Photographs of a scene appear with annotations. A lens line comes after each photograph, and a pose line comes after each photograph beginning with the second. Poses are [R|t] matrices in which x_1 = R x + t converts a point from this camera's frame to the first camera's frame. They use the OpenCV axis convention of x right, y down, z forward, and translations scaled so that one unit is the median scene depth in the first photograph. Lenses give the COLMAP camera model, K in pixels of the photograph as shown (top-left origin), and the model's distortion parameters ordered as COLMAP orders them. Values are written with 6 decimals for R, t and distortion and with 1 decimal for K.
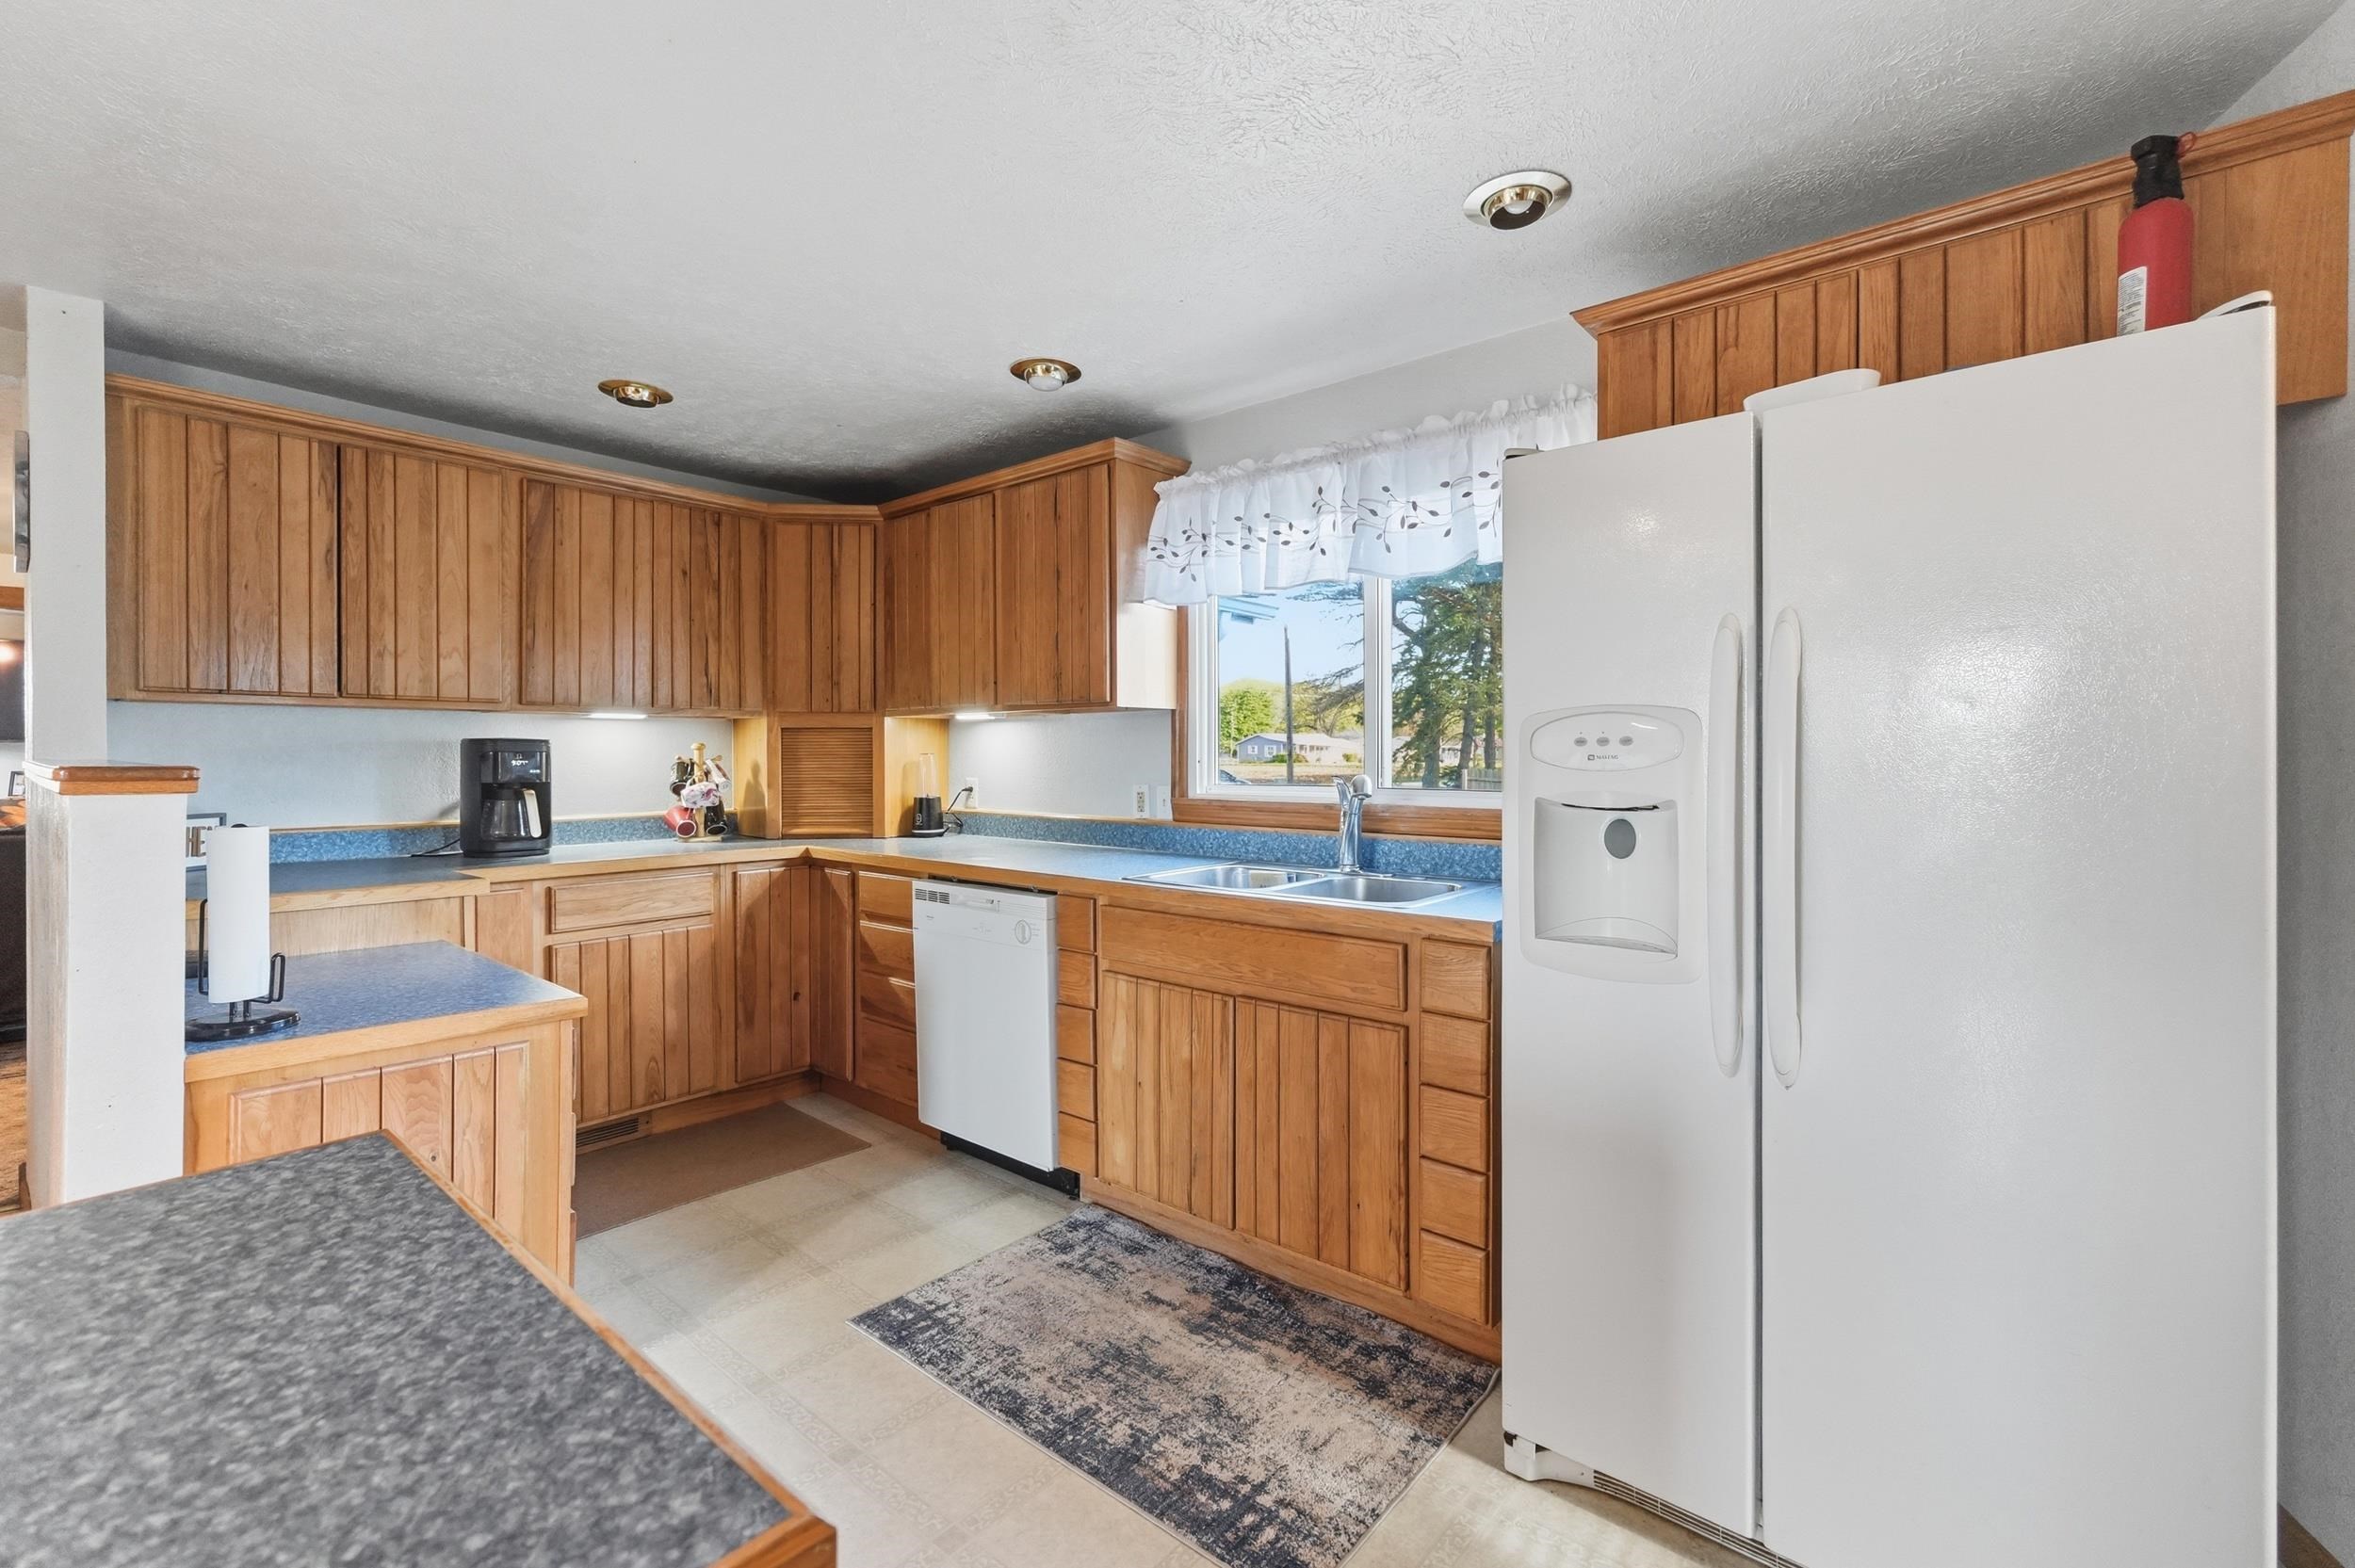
lens RADIAL K [[1016.4, 0, 1182.5], [0, 1016.4, 758.0], [0, 0, 1]] dist [0.001959, 0.000365]
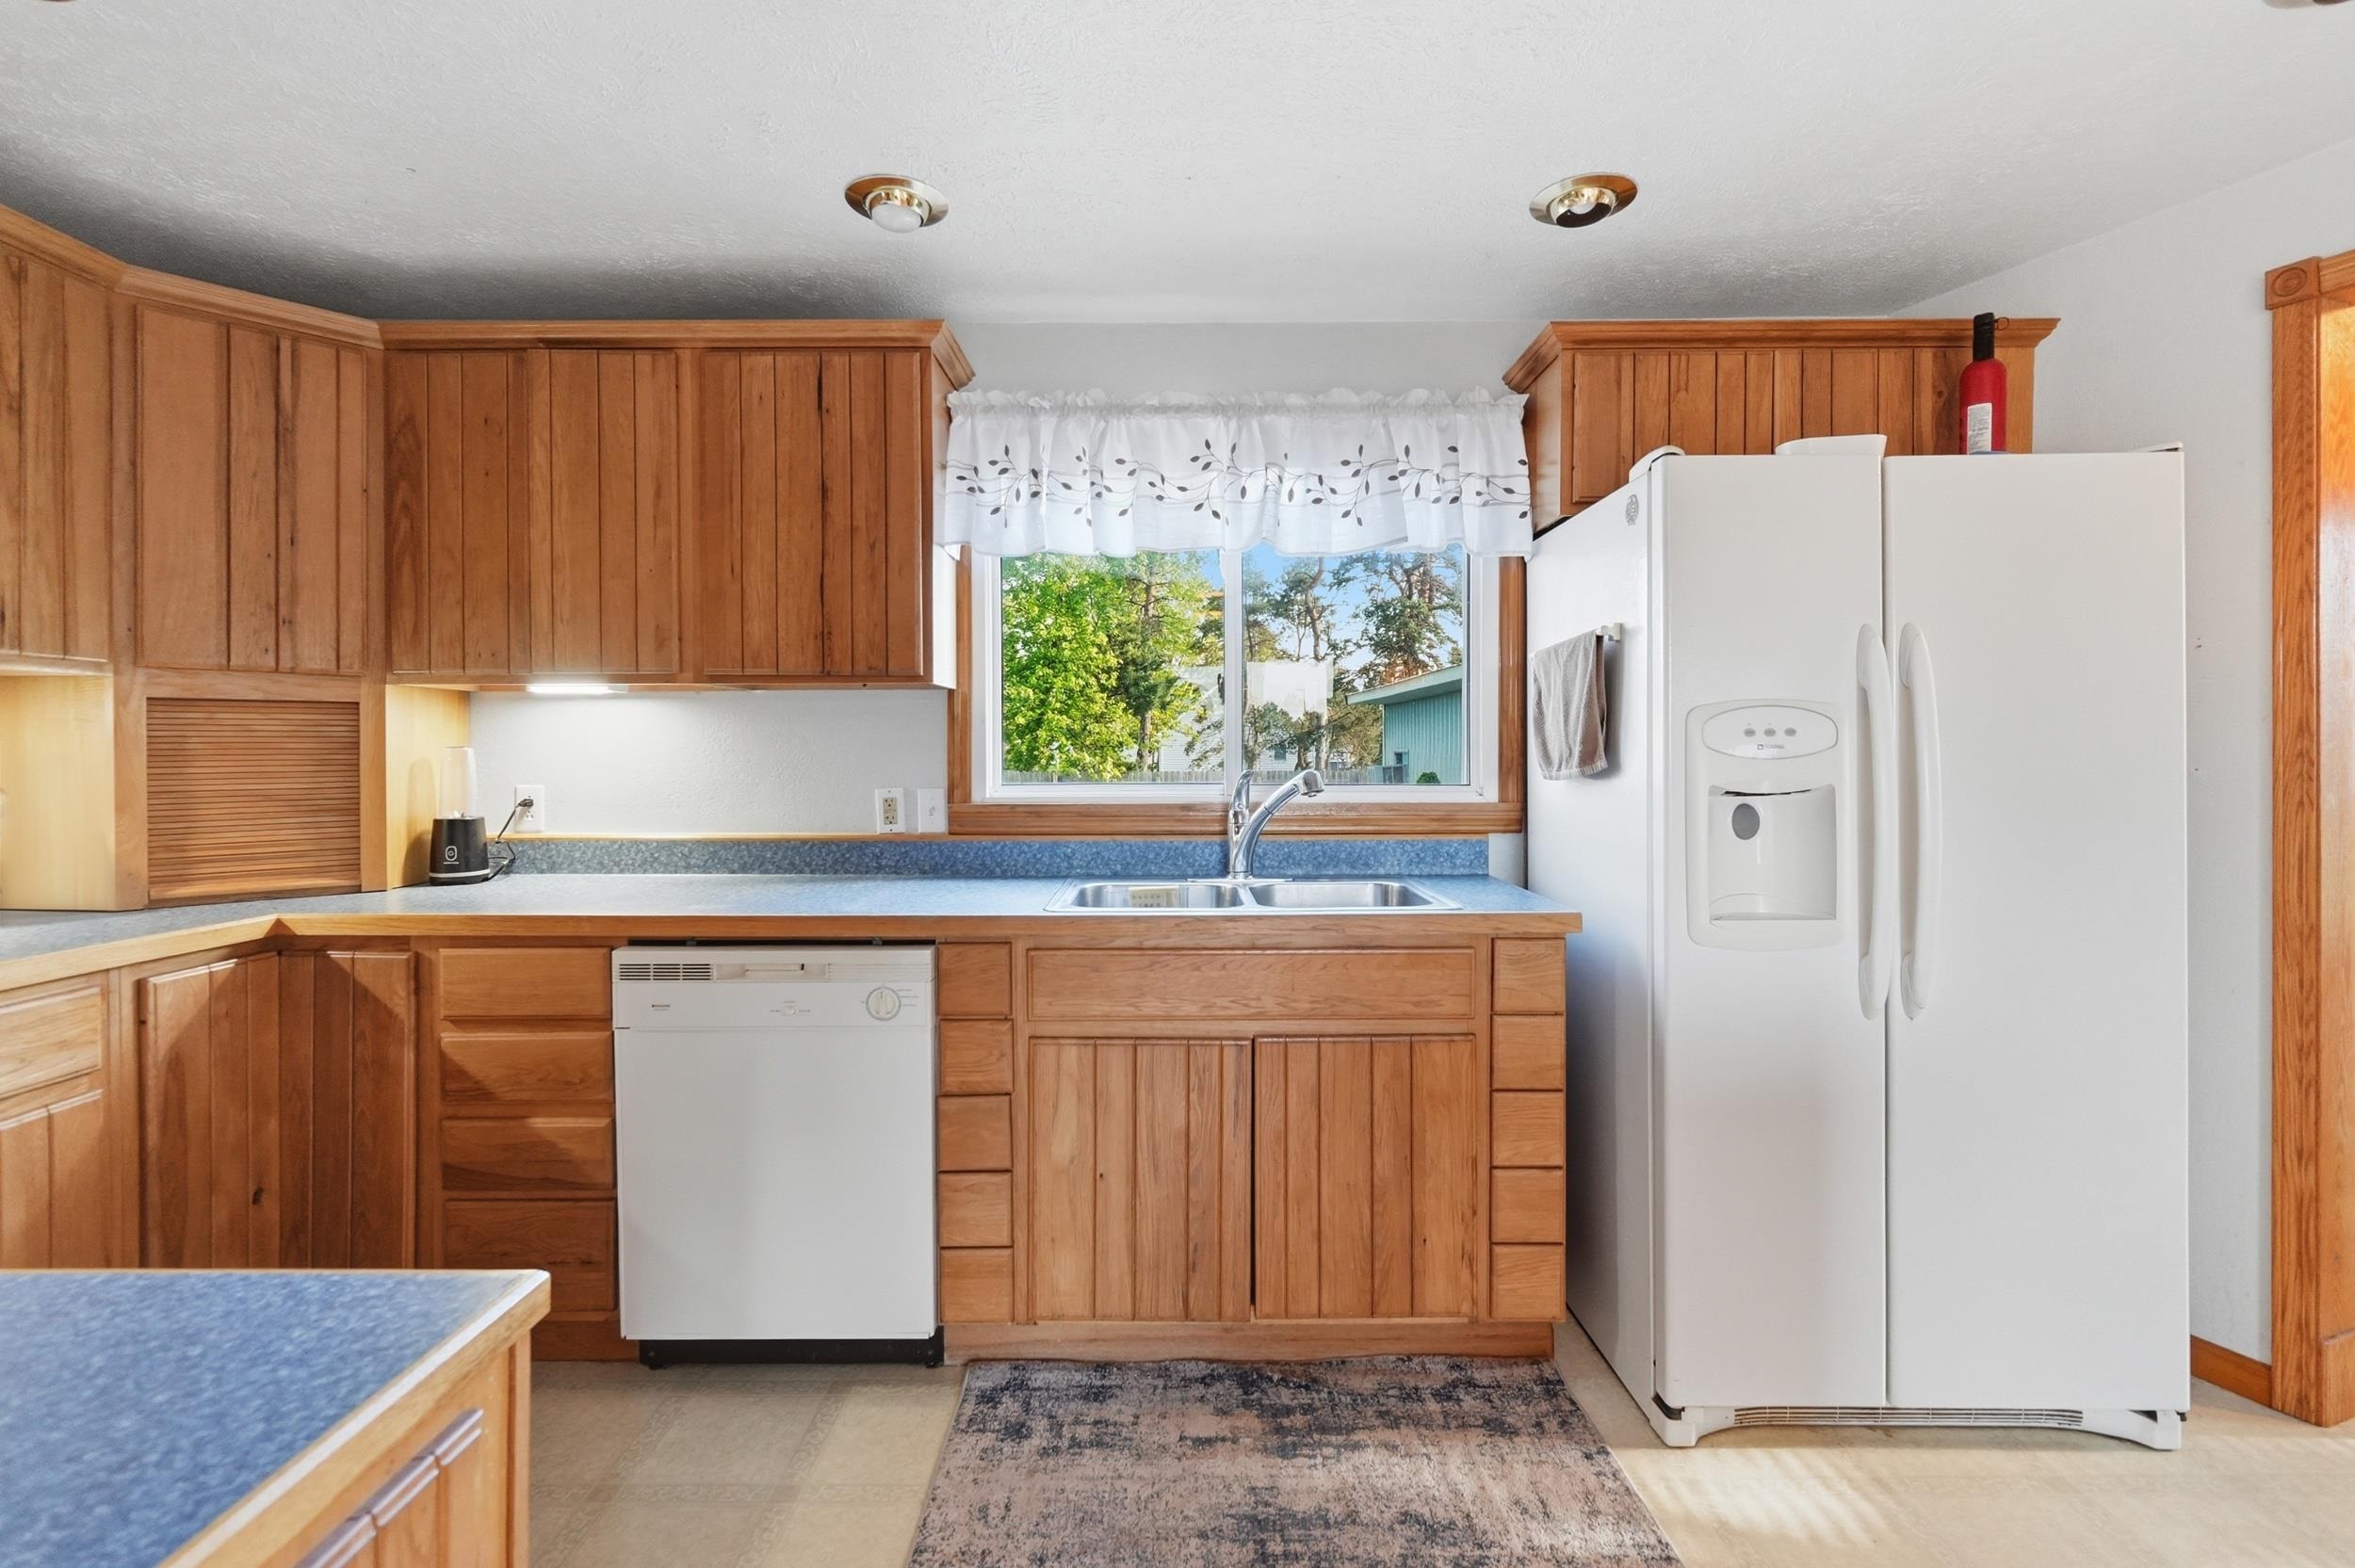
lens RADIAL K [[1080.7, 0, 1191.0], [0, 1080.7, 751.7], [0, 0, 1]] dist [0.000060, -0.000175]
pose [[0.761219, -0.000900, 0.648495, -0.485723], [0.004088, 0.999986, -0.003410, 0.003527], [-0.648483, 0.005247, 0.761211, 0.313247]]
